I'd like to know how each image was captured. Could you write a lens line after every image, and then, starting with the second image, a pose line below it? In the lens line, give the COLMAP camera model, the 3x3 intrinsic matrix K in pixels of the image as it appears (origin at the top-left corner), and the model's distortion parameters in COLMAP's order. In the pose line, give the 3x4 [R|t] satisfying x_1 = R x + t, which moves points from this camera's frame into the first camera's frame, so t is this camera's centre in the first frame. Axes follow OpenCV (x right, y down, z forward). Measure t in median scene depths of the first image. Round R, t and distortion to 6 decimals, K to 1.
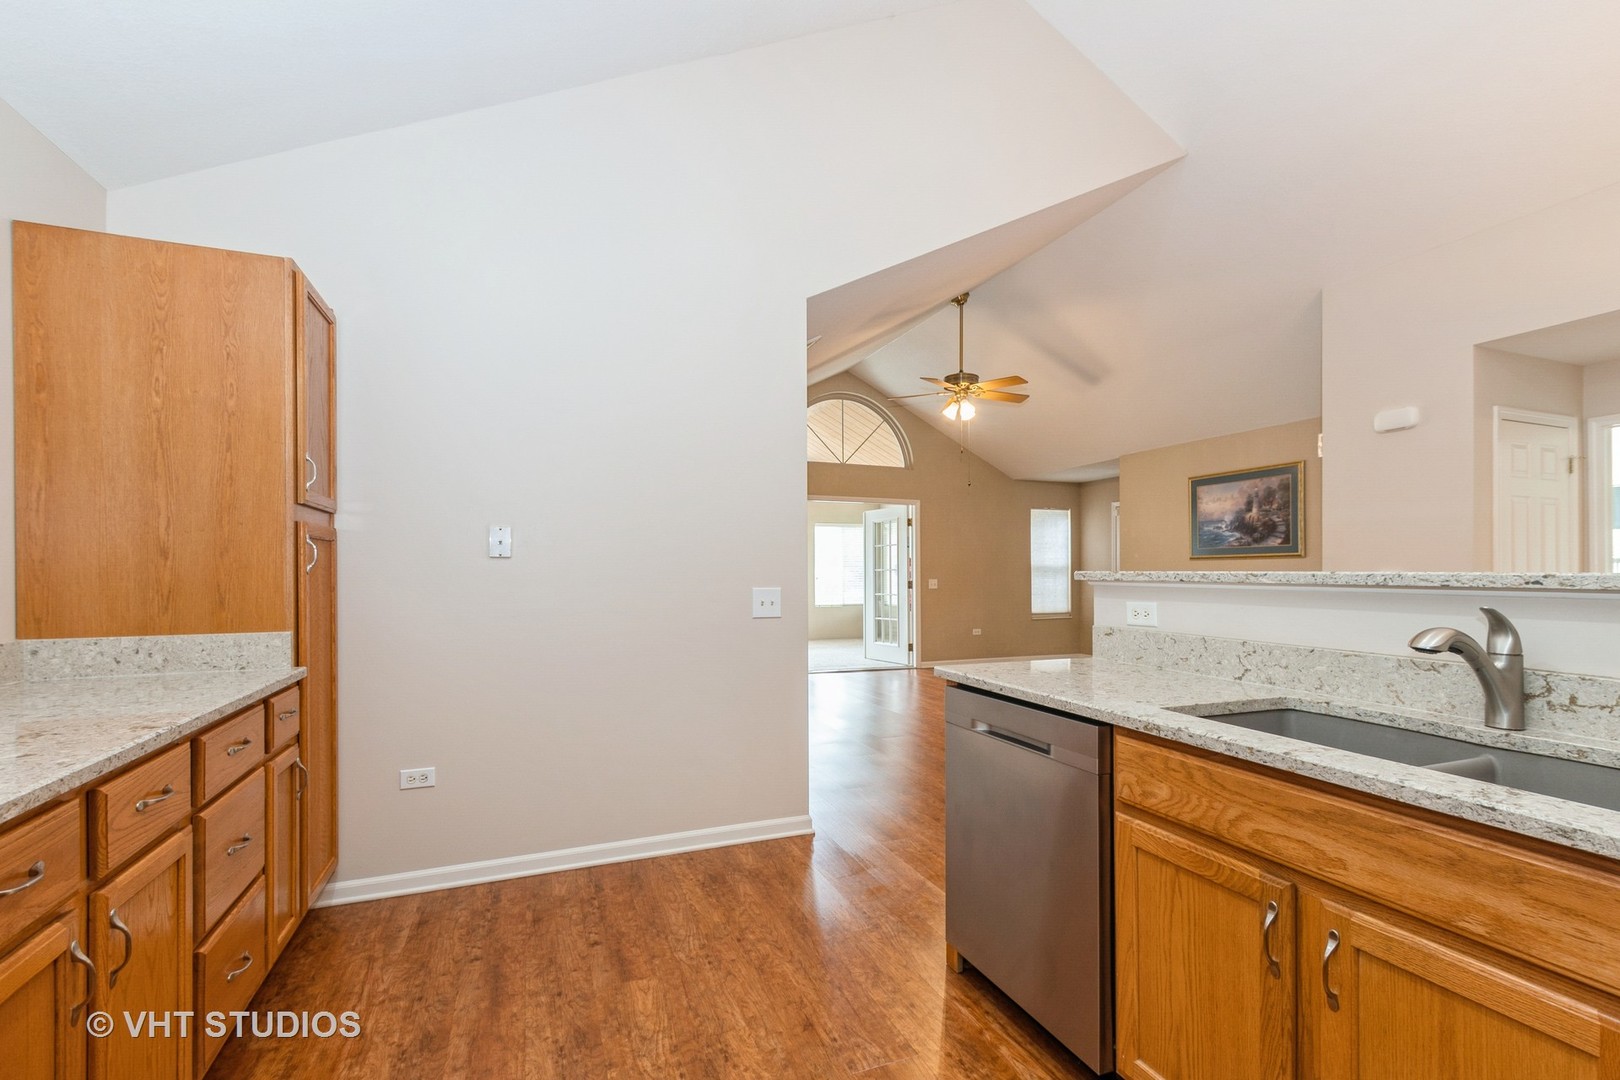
lens RADIAL K [[717.0, 0, 805.5], [0, 717.0, 566.2], [0, 0, 1]] dist [0.007794, -0.002930]
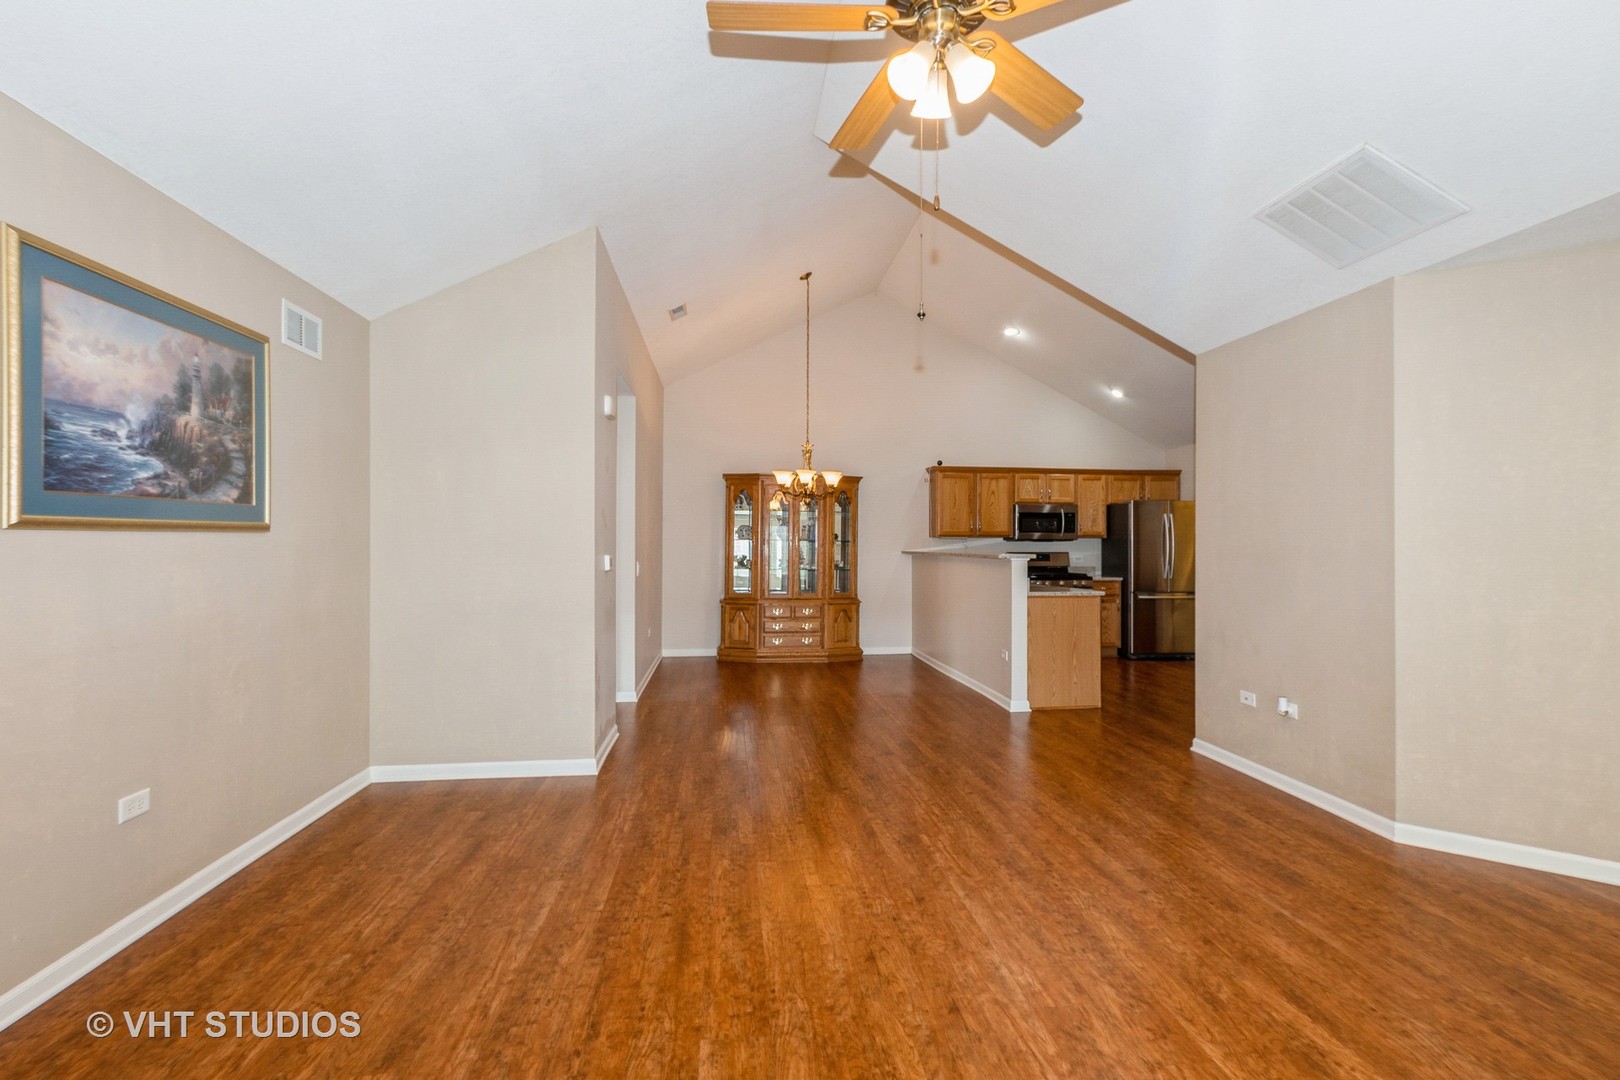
lens RADIAL K [[733.9, 0, 809.3], [0, 733.9, 543.7], [0, 0, 1]] dist [0.019936, -0.003433]
pose [[-0.968051, -0.003743, 0.250725, 0.300132], [-0.005223, 0.999973, -0.005238, -0.005539], [-0.250698, -0.006380, -0.968044, 2.104911]]
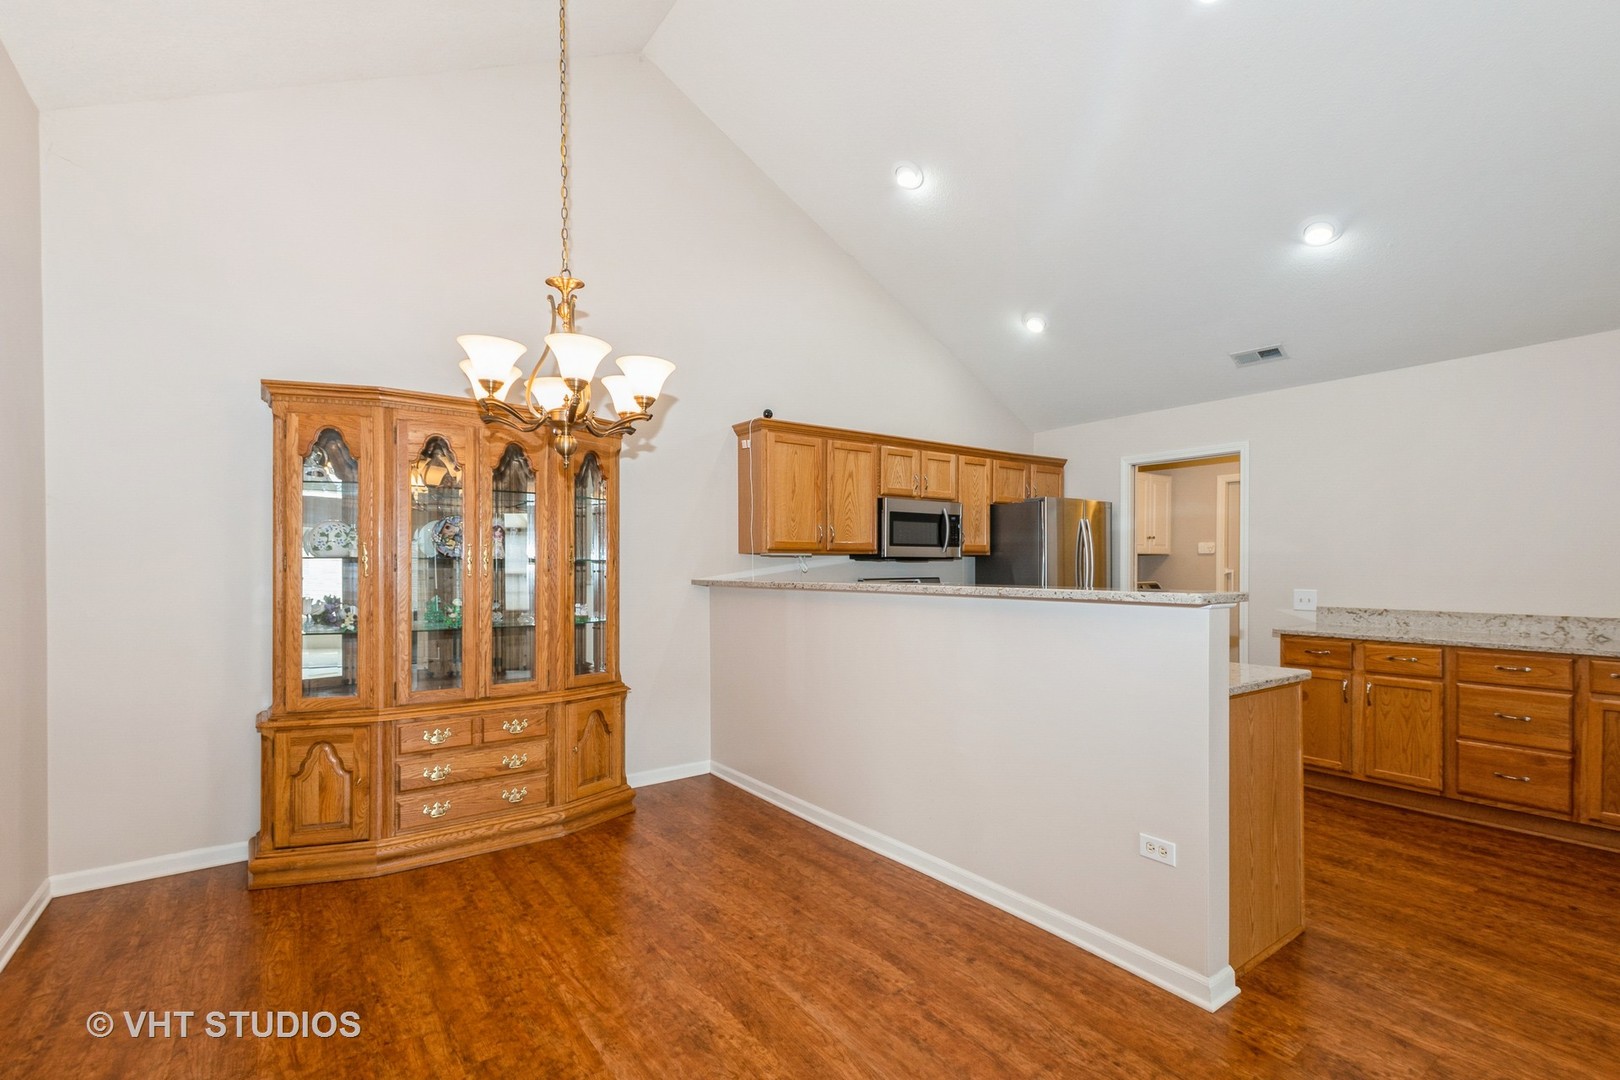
lens RADIAL K [[733.9, 0, 807.6], [0, 733.9, 576.4], [0, 0, 1]] dist [0.019936, -0.003433]
pose [[-0.967701, 0.005004, -0.252052, 0.695427], [0.002254, 0.999935, 0.011199, -0.013803], [0.252091, 0.010269, -0.967649, 1.069252]]
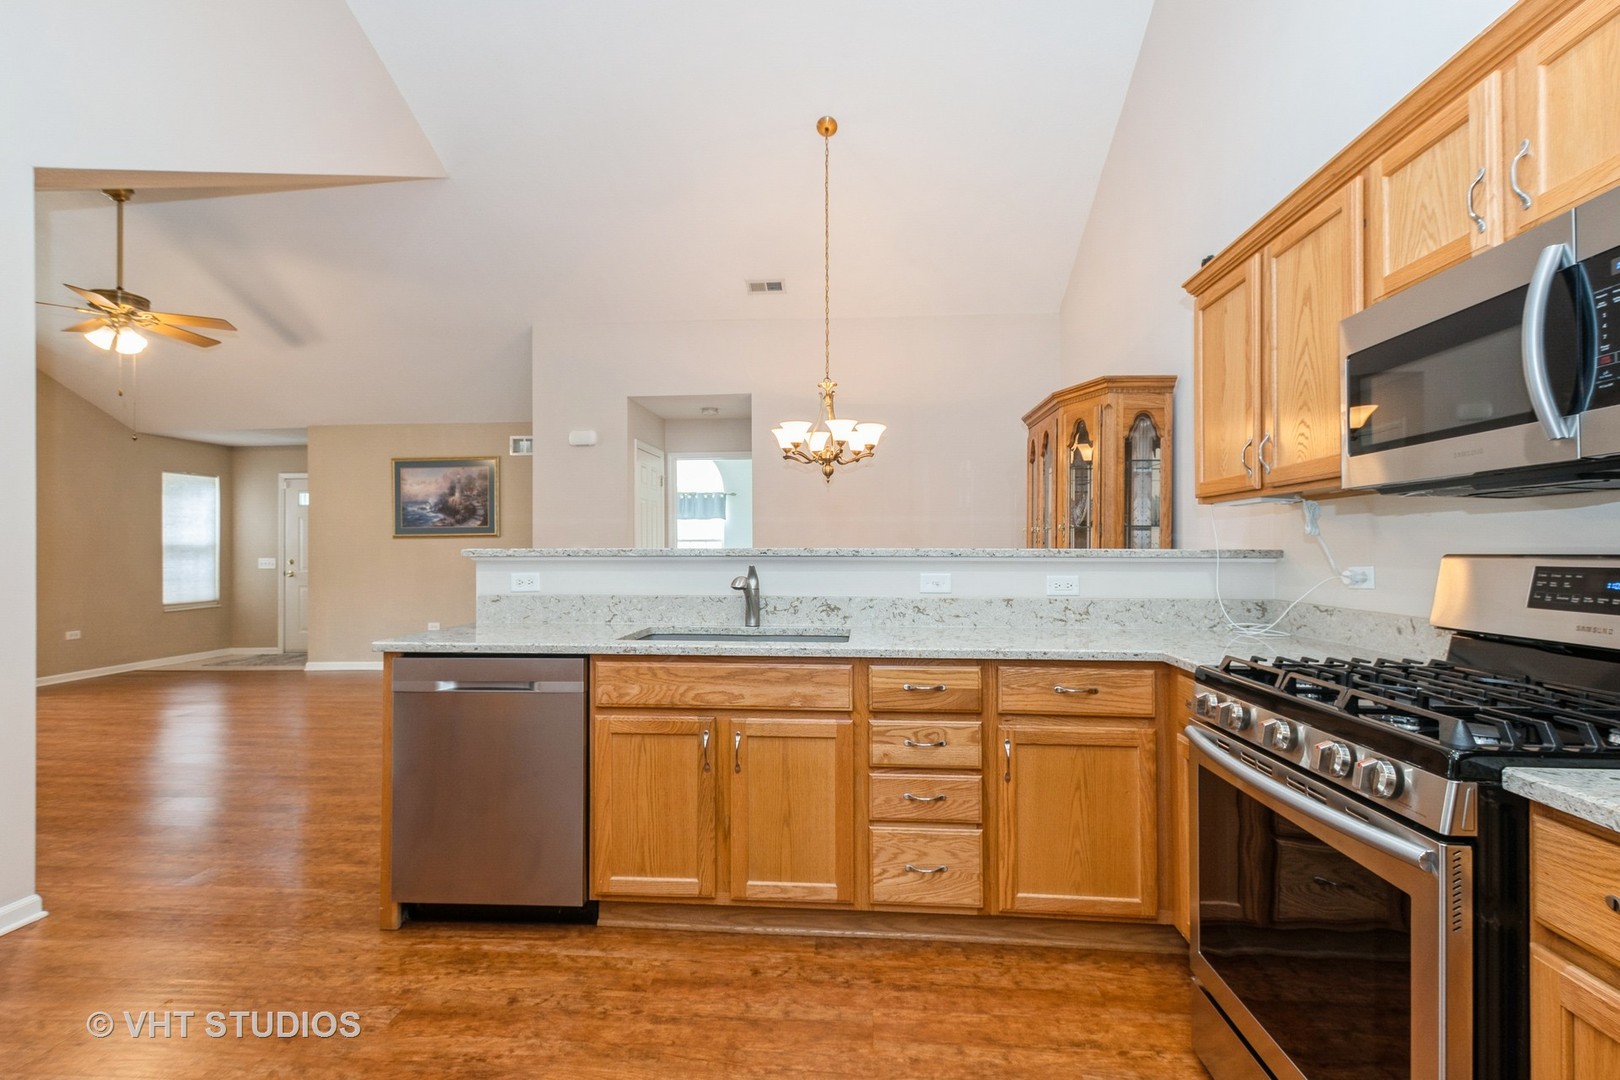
lens RADIAL K [[733.9, 0, 817.3], [0, 733.9, 542.6], [0, 0, 1]] dist [0.019936, -0.003433]
pose [[0.434308, 0.003493, 0.900758, -0.273219], [-0.001238, 0.999994, -0.003281, -0.000088], [-0.900764, 0.000310, 0.434309, -0.016505]]
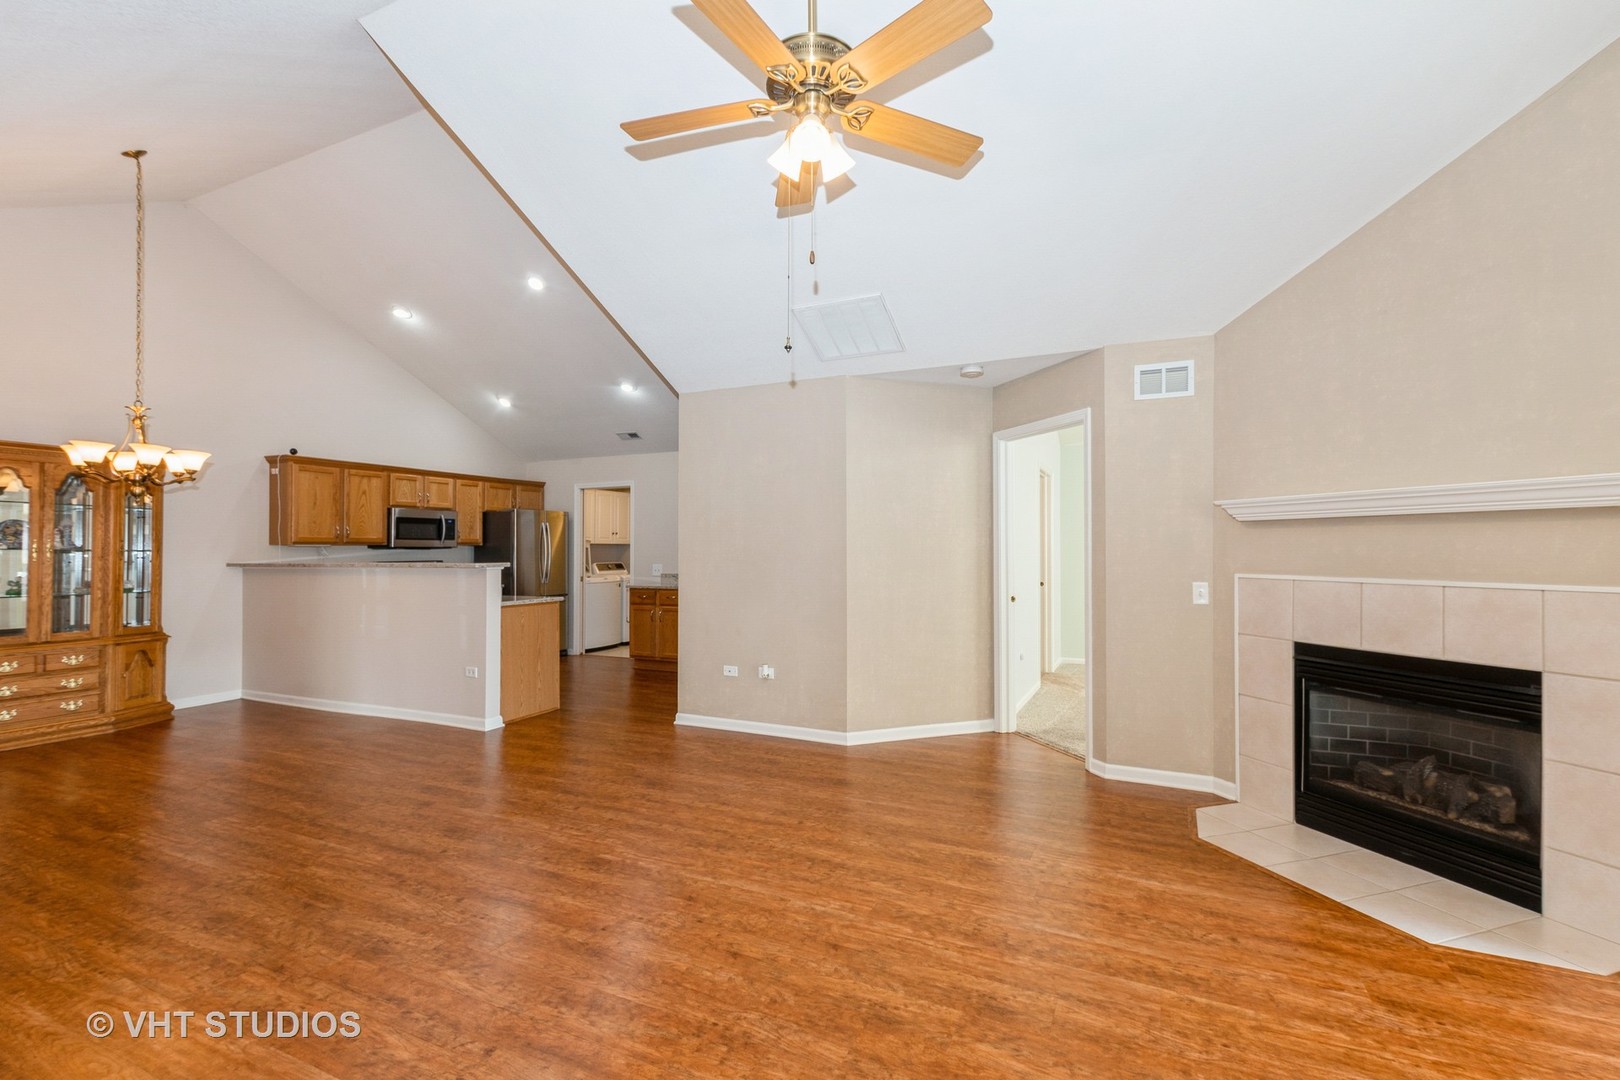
lens RADIAL K [[733.9, 0, 816.9], [0, 733.9, 539.3], [0, 0, 1]] dist [0.019936, -0.003433]
pose [[-0.730208, -0.006916, -0.683189, 0.751899], [0.008579, 0.999777, -0.019290, -0.006236], [0.683171, -0.019946, -0.729986, 2.017262]]
